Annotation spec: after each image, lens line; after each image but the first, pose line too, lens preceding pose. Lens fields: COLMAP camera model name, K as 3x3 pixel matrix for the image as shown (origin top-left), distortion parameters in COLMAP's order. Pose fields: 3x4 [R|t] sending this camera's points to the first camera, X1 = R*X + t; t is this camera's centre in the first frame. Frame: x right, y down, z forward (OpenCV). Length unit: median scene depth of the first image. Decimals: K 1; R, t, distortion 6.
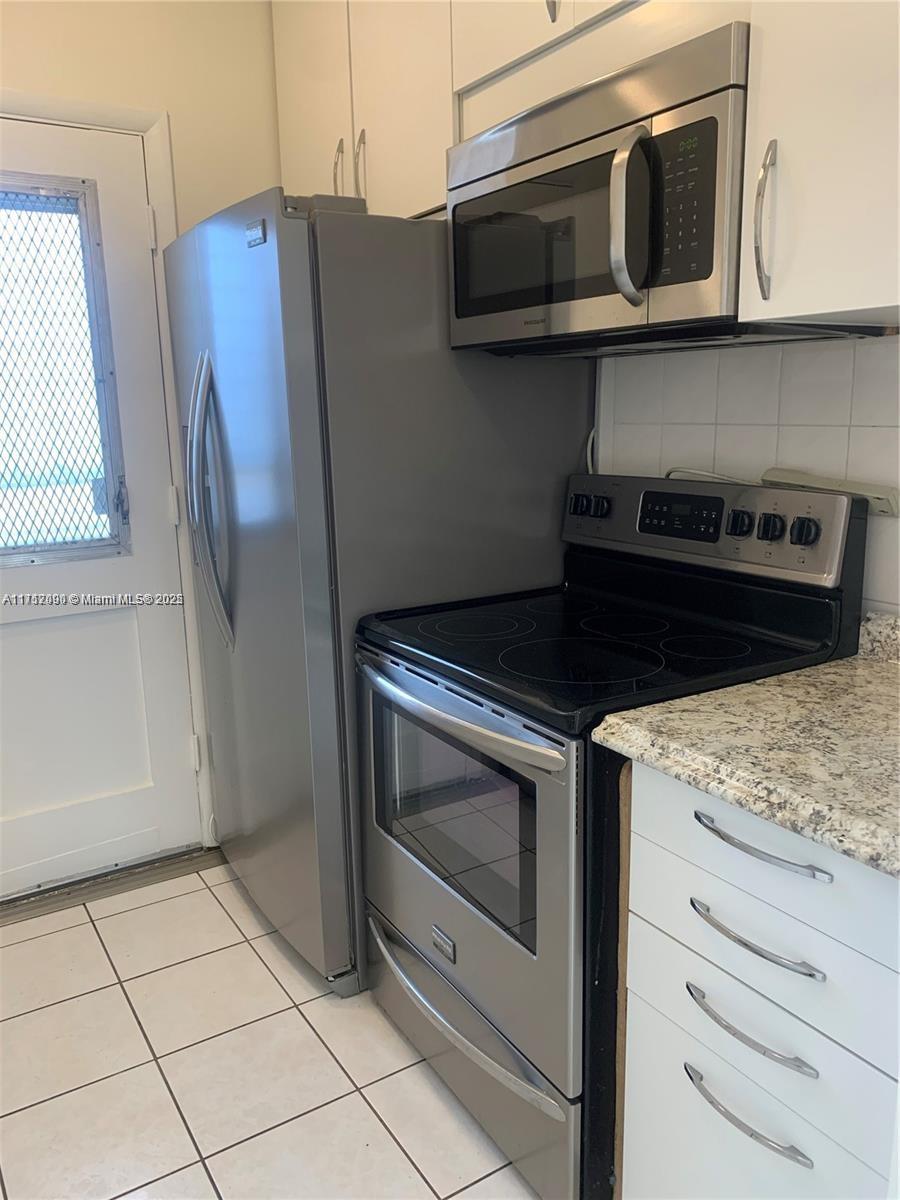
lens RADIAL K [[919.0, 0, 450.0], [0, 919.0, 600.0], [0, 0, 1]] dist [0.171450, -0.423122]
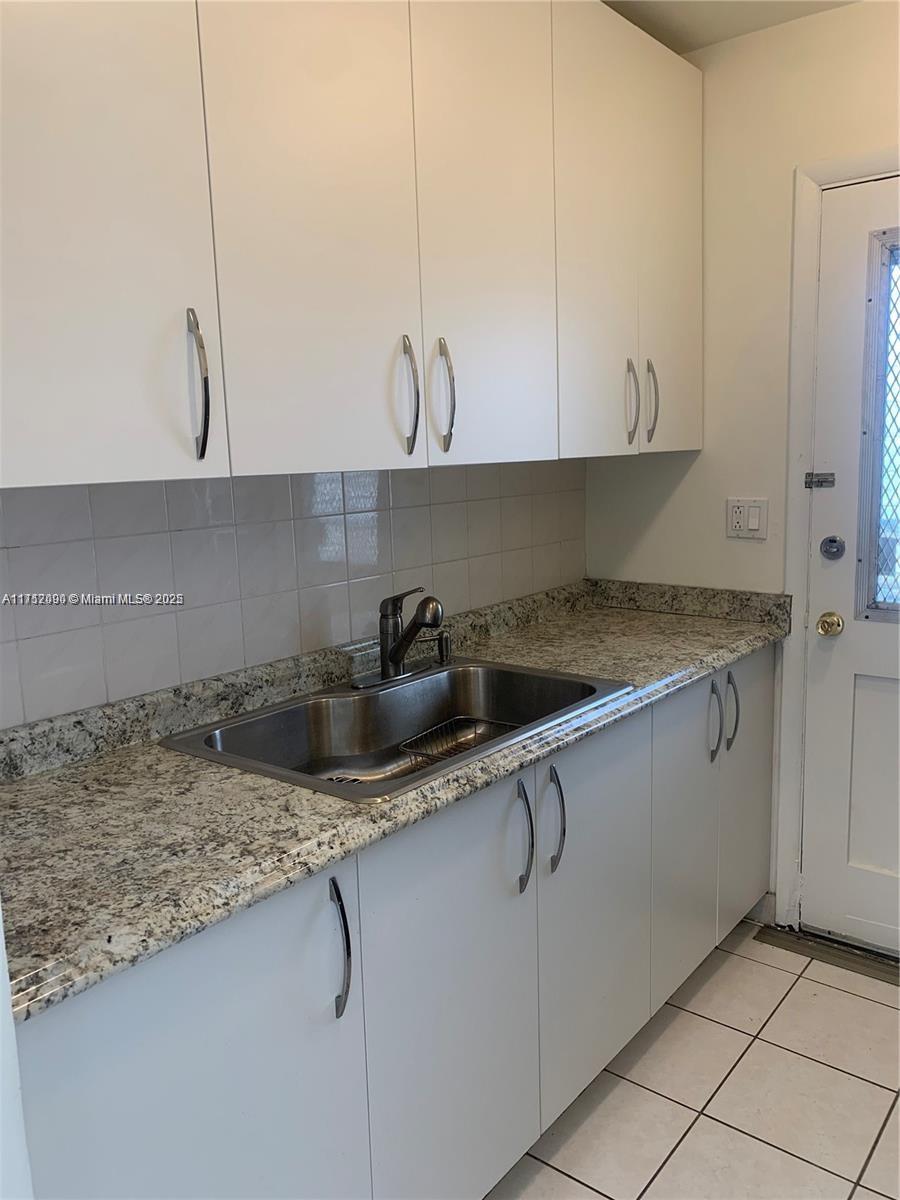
lens RADIAL K [[925.4, 0, 442.0], [0, 925.4, 603.4], [0, 0, 1]] dist [0.055207, -0.102346]
pose [[-0.324970, -0.136968, 0.935753, -0.718820], [0.224052, 0.950138, 0.216883, -0.275893], [-0.918801, 0.280138, -0.278078, 1.071822]]
